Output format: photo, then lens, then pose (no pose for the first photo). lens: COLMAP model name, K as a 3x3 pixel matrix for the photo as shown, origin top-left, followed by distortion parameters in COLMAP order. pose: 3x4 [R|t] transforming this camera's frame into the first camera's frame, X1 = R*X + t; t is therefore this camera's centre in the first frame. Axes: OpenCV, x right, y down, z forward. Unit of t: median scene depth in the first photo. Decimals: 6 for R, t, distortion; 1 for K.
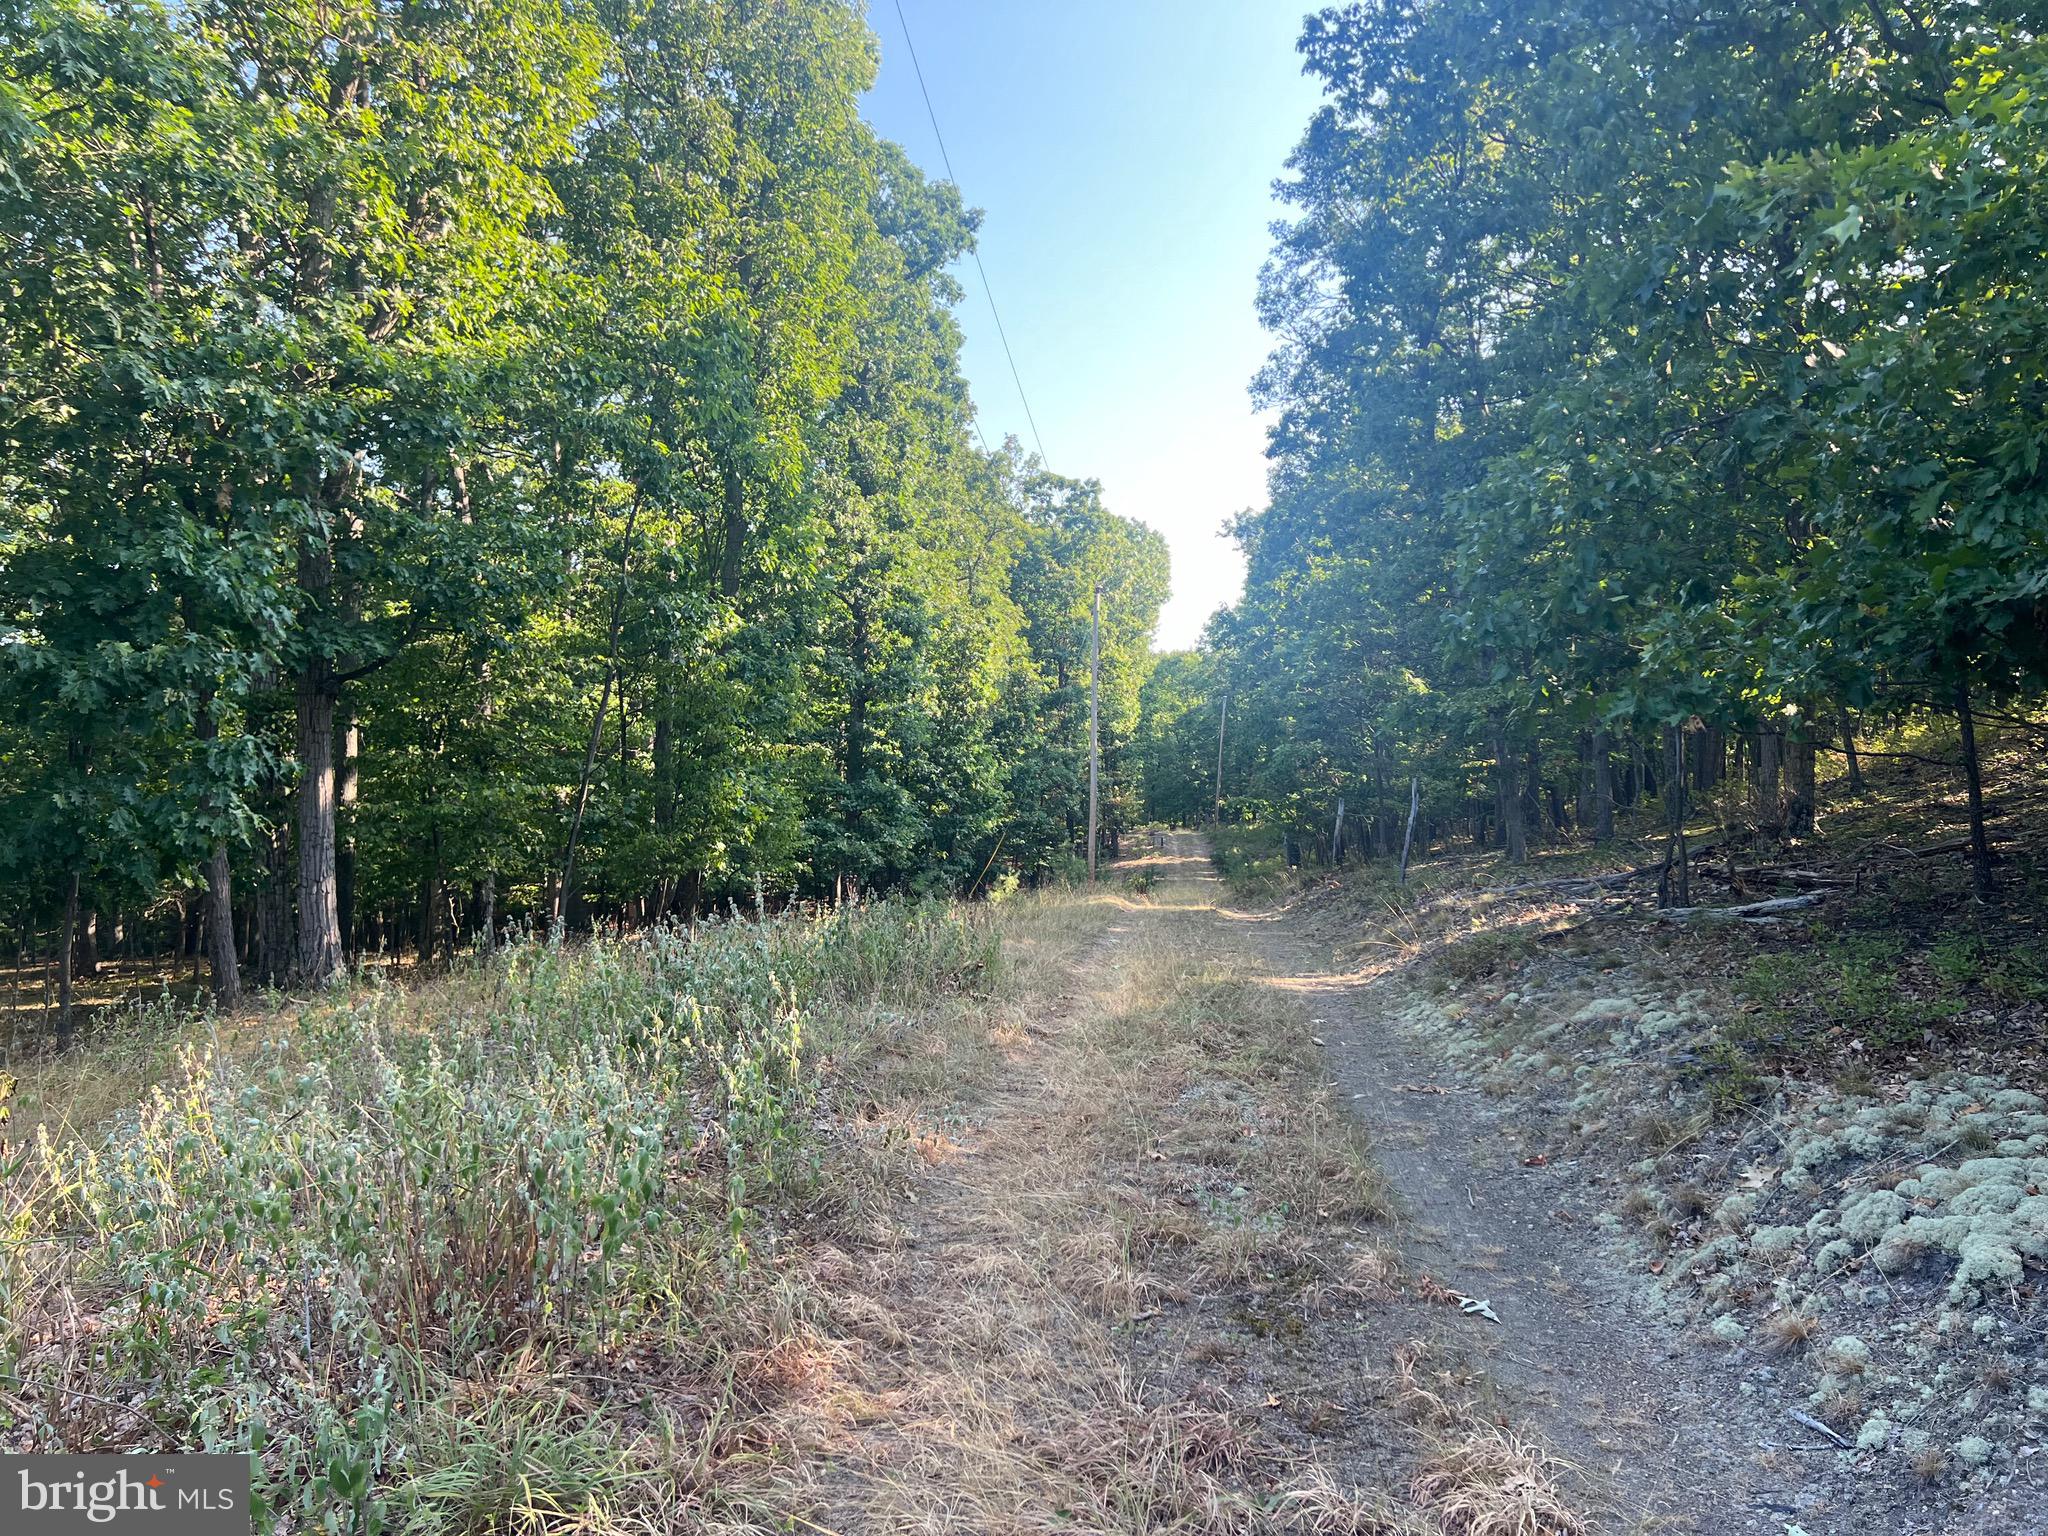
lens RADIAL K [[1523.8, 0, 1024.3], [0, 1523.8, 772.0], [0, 0, 1]] dist [0.016026, -0.008828]
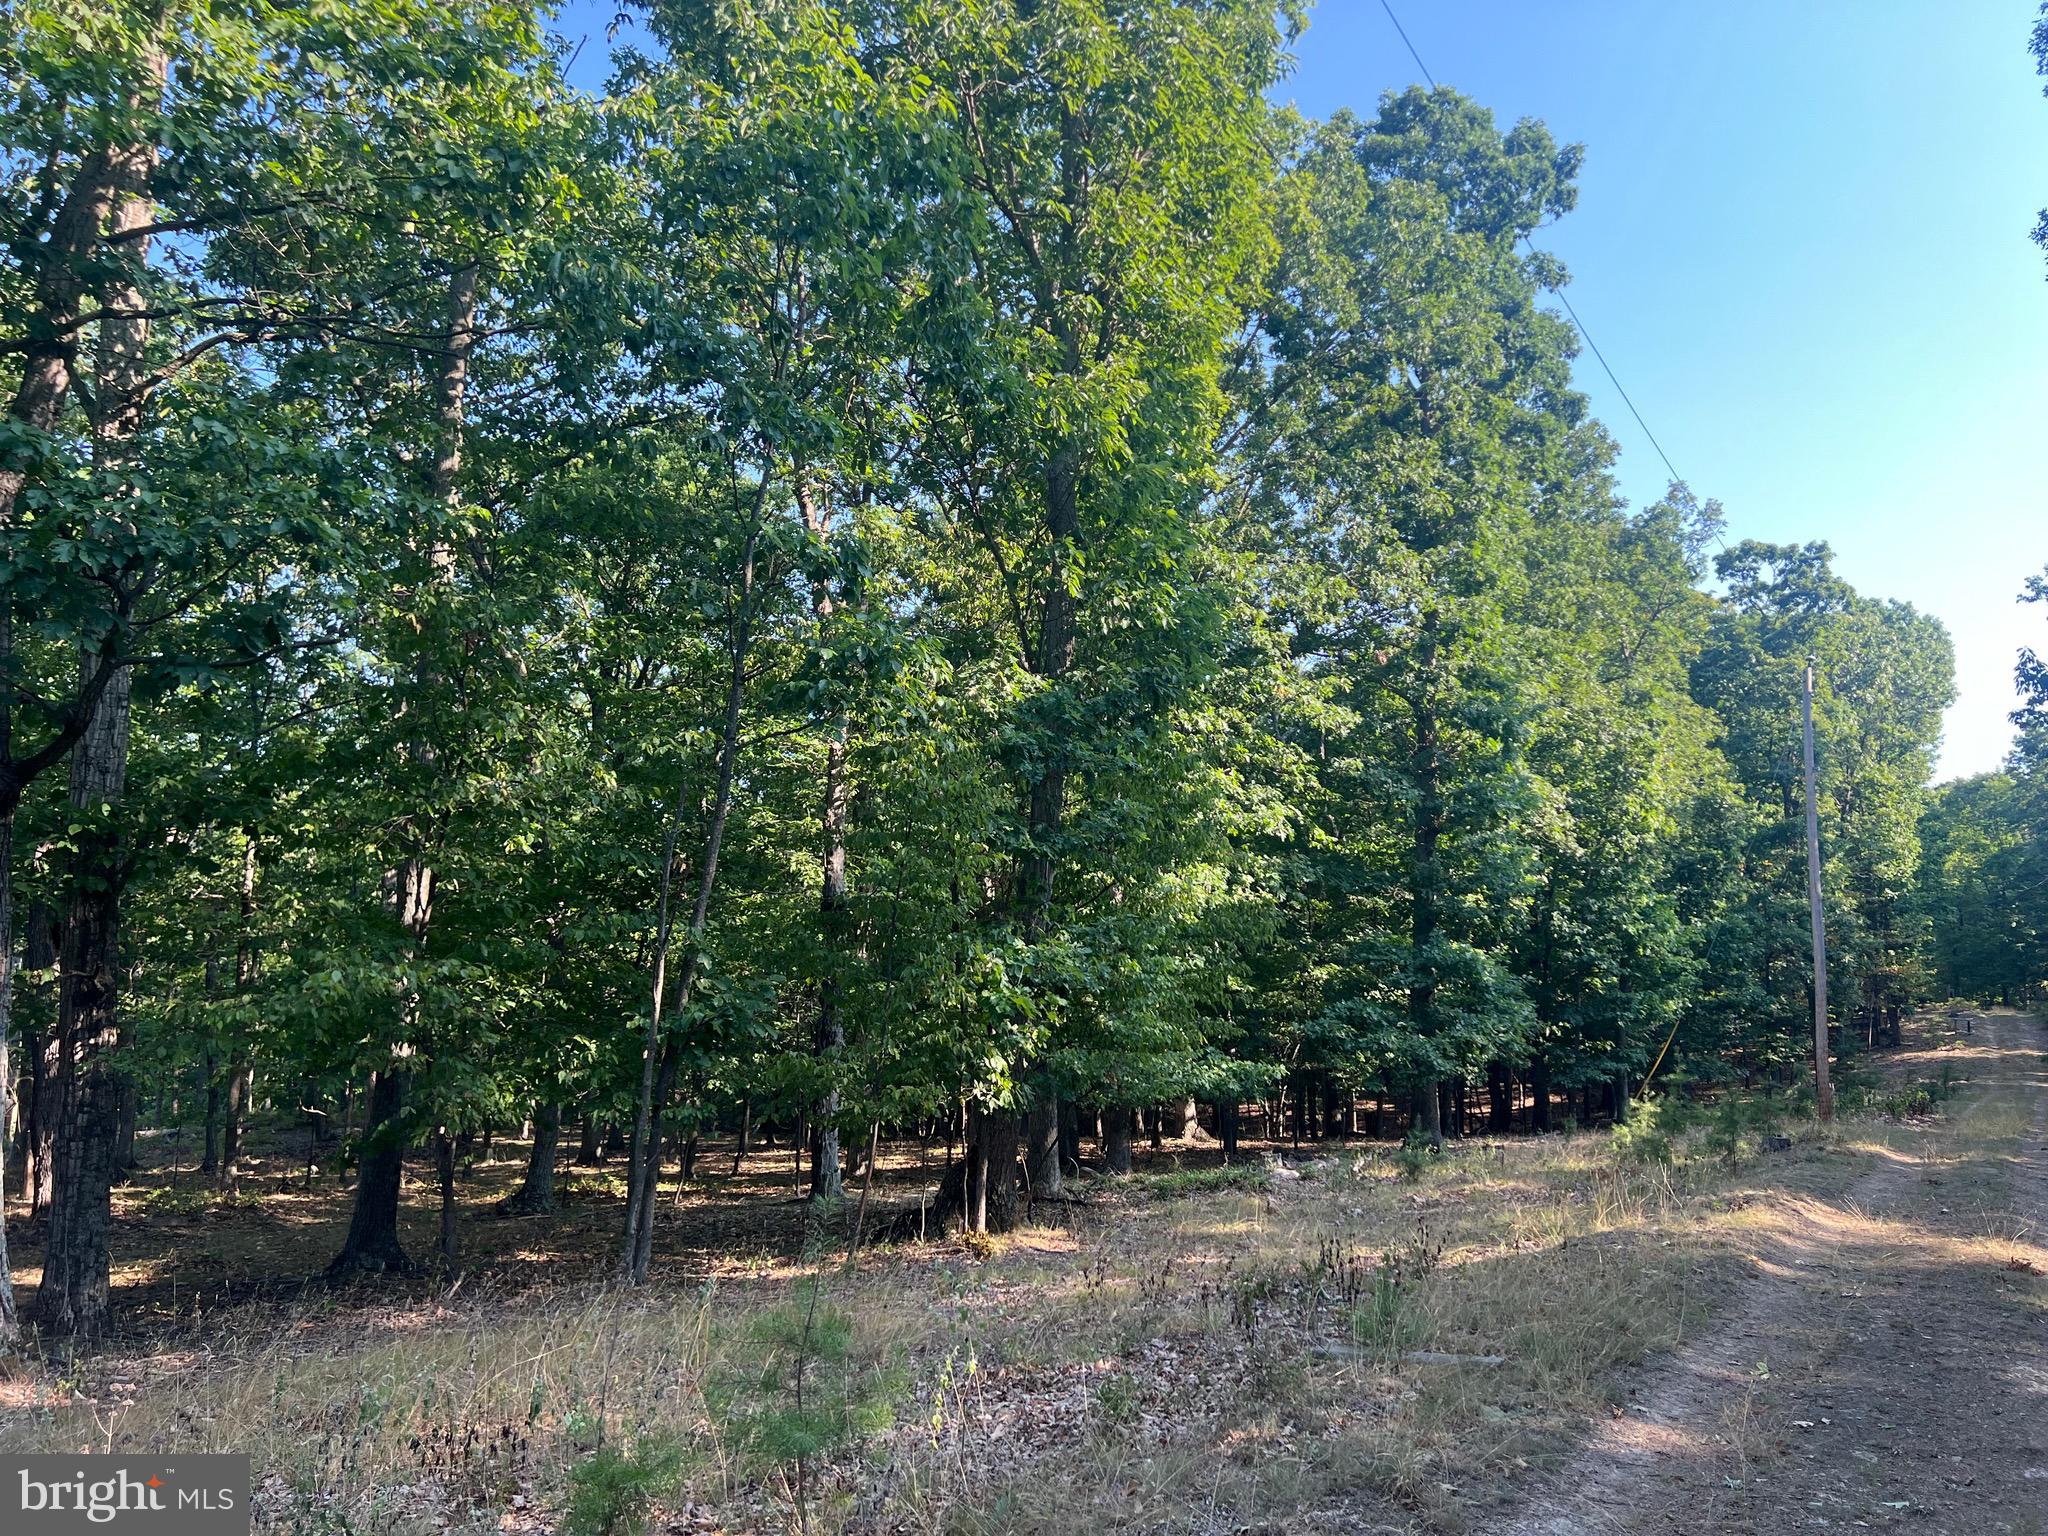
lens RADIAL K [[1523.8, 0, 1020.5], [0, 1523.8, 755.7], [0, 0, 1]] dist [0.016026, -0.008828]
pose [[0.893148, -0.057862, -0.446025, 0.028537], [0.005867, 0.993105, -0.117084, -0.000084], [0.449724, 0.101957, 0.887329, 0.186362]]
